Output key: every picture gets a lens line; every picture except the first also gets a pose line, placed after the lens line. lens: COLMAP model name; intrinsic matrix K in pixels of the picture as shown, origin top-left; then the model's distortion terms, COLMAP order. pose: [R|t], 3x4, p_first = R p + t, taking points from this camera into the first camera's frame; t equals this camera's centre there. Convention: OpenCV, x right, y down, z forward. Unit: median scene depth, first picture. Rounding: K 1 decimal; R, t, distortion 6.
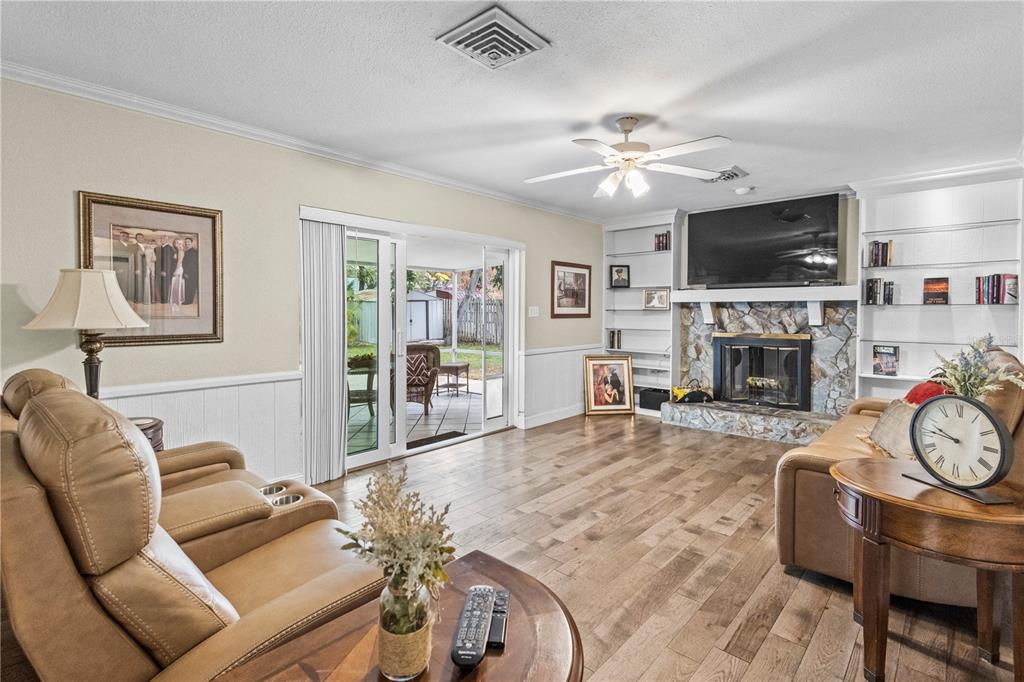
lens RADIAL K [[506.3, 0, 486.8], [0, 506.3, 319.8], [0, 0, 1]] dist [0.006415, -0.003146]
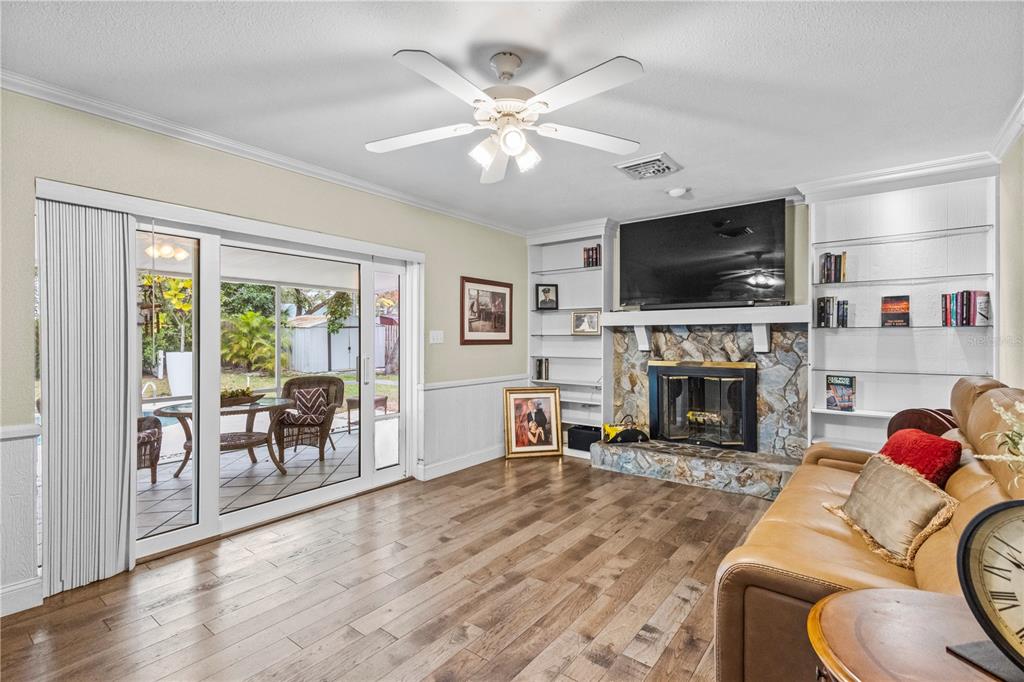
lens RADIAL K [[506.3, 0, 488.2], [0, 506.3, 337.6], [0, 0, 1]] dist [0.006415, -0.003146]
pose [[0.996108, -0.001584, 0.088130, 0.125227], [0.003146, 0.999840, -0.017582, 0.000395], [-0.088088, 0.017791, 0.995954, 0.208580]]
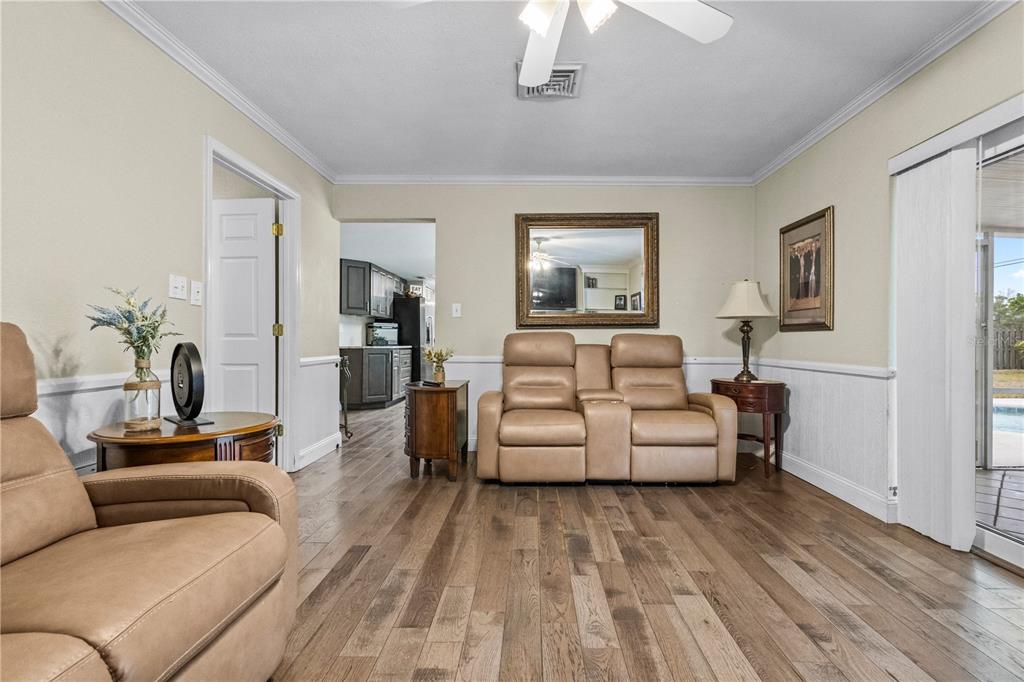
lens RADIAL K [[506.3, 0, 547.0], [0, 506.3, 339.3], [0, 0, 1]] dist [0.006415, -0.003146]
pose [[-0.713113, -0.004497, -0.701035, 0.427842], [-0.011182, 0.999925, 0.004961, 0.043953], [0.700960, 0.011377, -0.713110, 0.902874]]
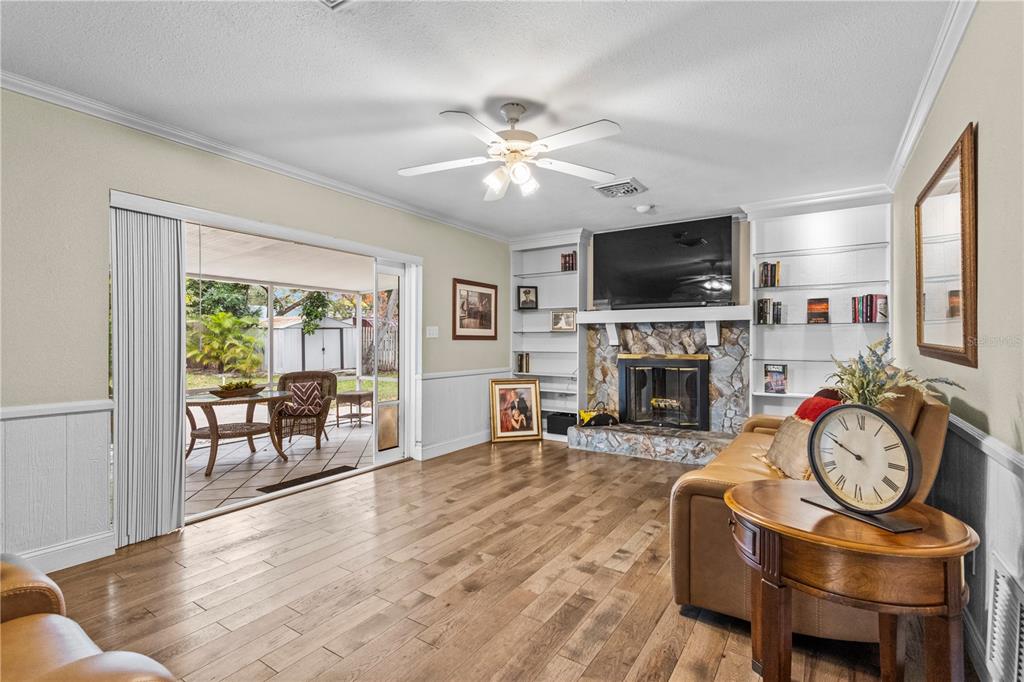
lens RADIAL K [[506.3, 0, 497.9], [0, 506.3, 337.2], [0, 0, 1]] dist [0.006415, -0.003146]
pose [[0.985704, 0.001174, 0.168483, 0.066021], [0.002964, 0.999700, -0.024304, 0.020169], [-0.168461, 0.024456, 0.985405, 0.090844]]
